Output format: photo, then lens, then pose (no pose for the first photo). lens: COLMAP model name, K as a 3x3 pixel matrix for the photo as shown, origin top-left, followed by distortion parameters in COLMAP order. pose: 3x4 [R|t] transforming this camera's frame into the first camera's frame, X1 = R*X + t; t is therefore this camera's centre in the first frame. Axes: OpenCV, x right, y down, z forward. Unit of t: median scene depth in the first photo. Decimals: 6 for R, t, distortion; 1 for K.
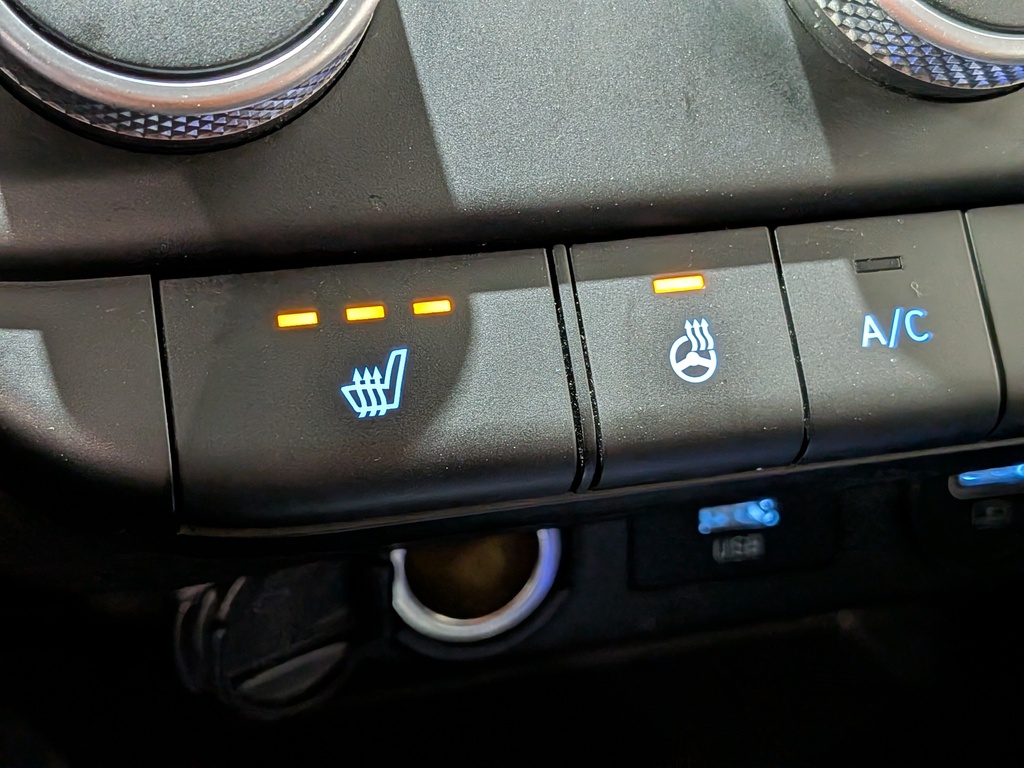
lens RADIAL K [[1522.2, 0, 512.0], [0, 1522.2, 384.0], [0, 0, 1]] dist [0.111965, -0.166375]
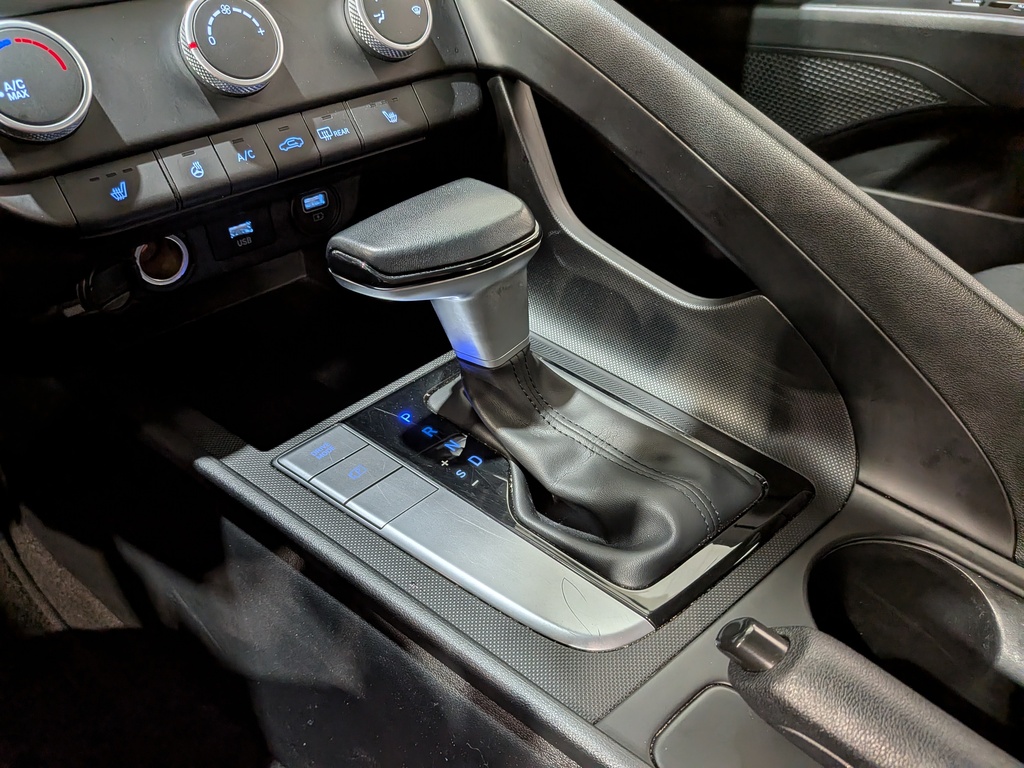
lens RADIAL K [[754.3, 0, 500.4], [0, 754.3, 394.5], [0, 0, 1]] dist [-0.023992, -0.007052]
pose [[0.892001, -0.294408, 0.343013, -0.023598], [0.214283, 0.943544, 0.252602, 0.216975], [-0.398016, -0.151820, 0.904729, -1.261878]]
